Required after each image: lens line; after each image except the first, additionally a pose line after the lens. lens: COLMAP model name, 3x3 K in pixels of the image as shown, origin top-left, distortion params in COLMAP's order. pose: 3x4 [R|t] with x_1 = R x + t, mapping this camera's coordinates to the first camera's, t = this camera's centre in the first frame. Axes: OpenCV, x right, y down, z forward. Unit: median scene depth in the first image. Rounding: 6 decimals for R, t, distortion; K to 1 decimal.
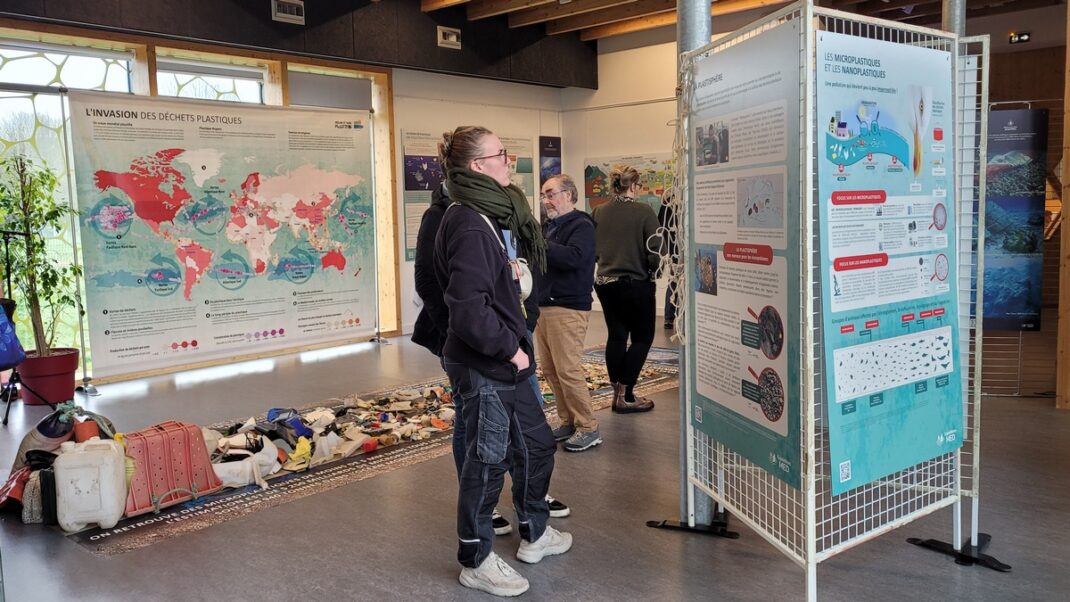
lens RADIAL K [[825.4, 0, 535.0], [0, 825.4, 301.0], [0, 0, 1]] dist [0.036398, -0.005649]
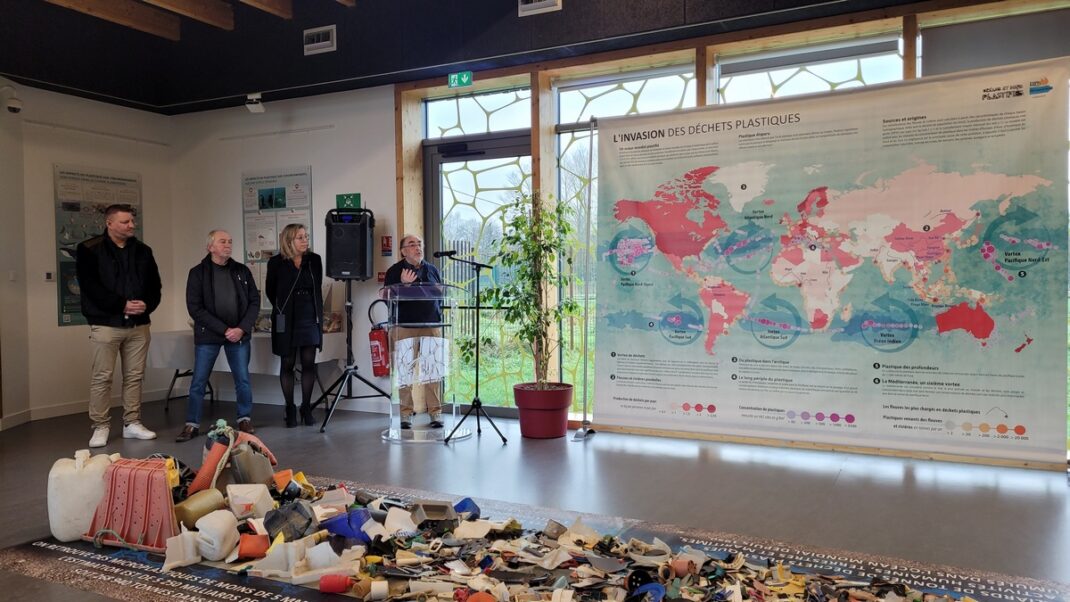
lens RADIAL K [[825.4, 0, 535.0], [0, 825.4, 301.0], [0, 0, 1]] dist [0.036398, -0.005649]
pose [[0.239902, 0.051598, -0.969425, 0.305975], [-0.099893, 0.994598, 0.028217, -0.056176], [0.965644, 0.090069, 0.243760, 0.625117]]
